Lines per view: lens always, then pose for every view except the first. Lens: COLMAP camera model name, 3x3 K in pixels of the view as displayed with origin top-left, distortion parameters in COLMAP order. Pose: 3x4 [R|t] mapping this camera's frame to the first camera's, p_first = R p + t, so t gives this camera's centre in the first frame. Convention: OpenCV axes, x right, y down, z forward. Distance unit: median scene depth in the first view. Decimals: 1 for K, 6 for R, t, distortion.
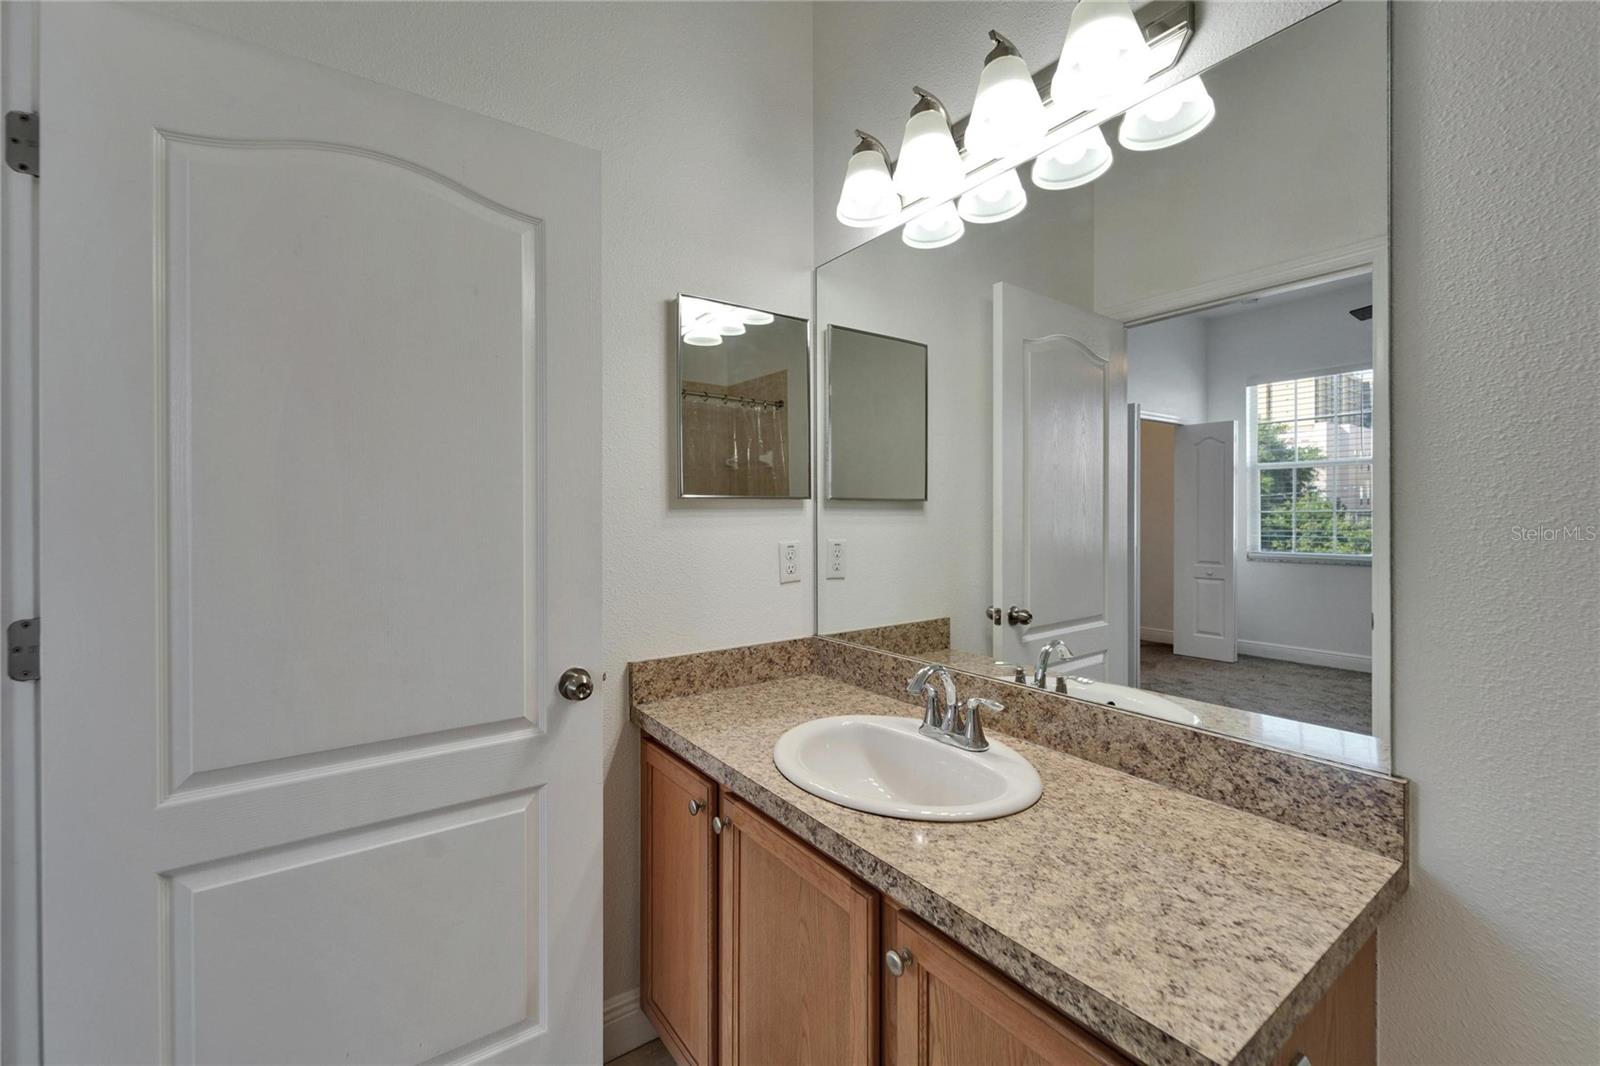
lens RADIAL K [[649.3, 0, 790.9], [0, 649.3, 514.2], [0, 0, 1]] dist [-0.000213, -0.000194]
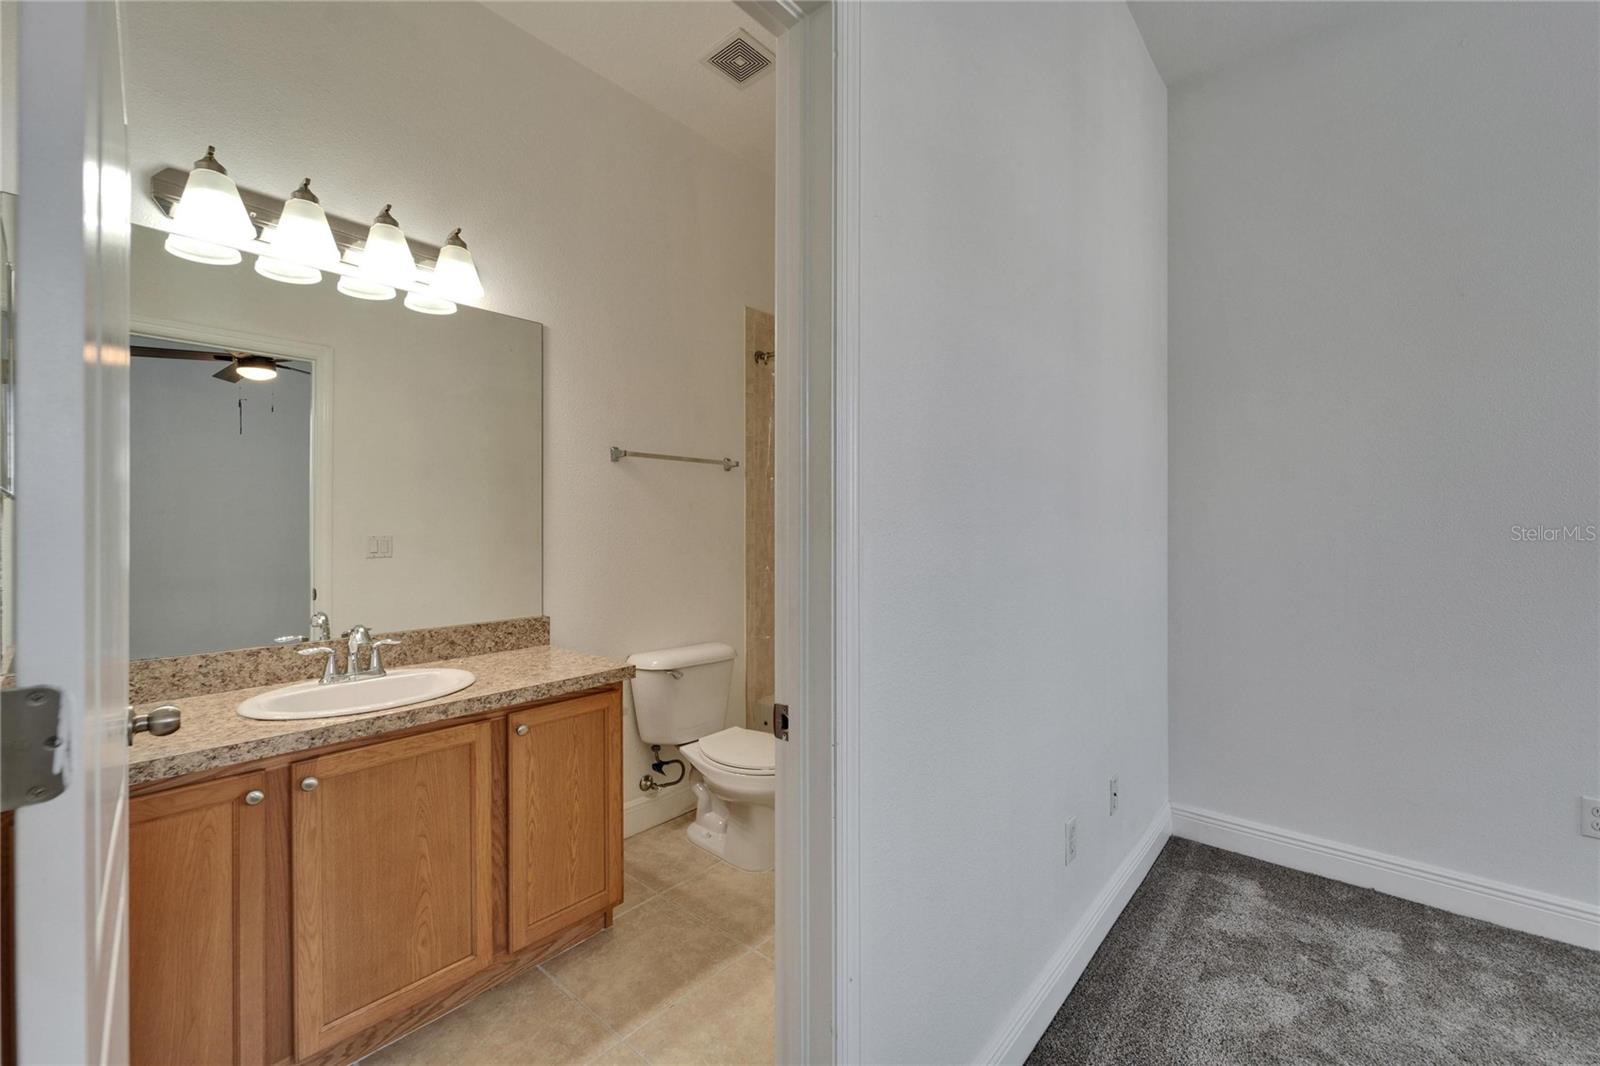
lens RADIAL K [[645.1, 0, 795.5], [0, 645.1, 526.9], [0, 0, 1]] dist [0.000537, 0.000002]
pose [[-0.217844, 0.000931, 0.975983, -1.750581], [0.000895, 0.999999, -0.000754, 0.026979], [-0.975983, 0.000709, -0.217845, 0.495251]]
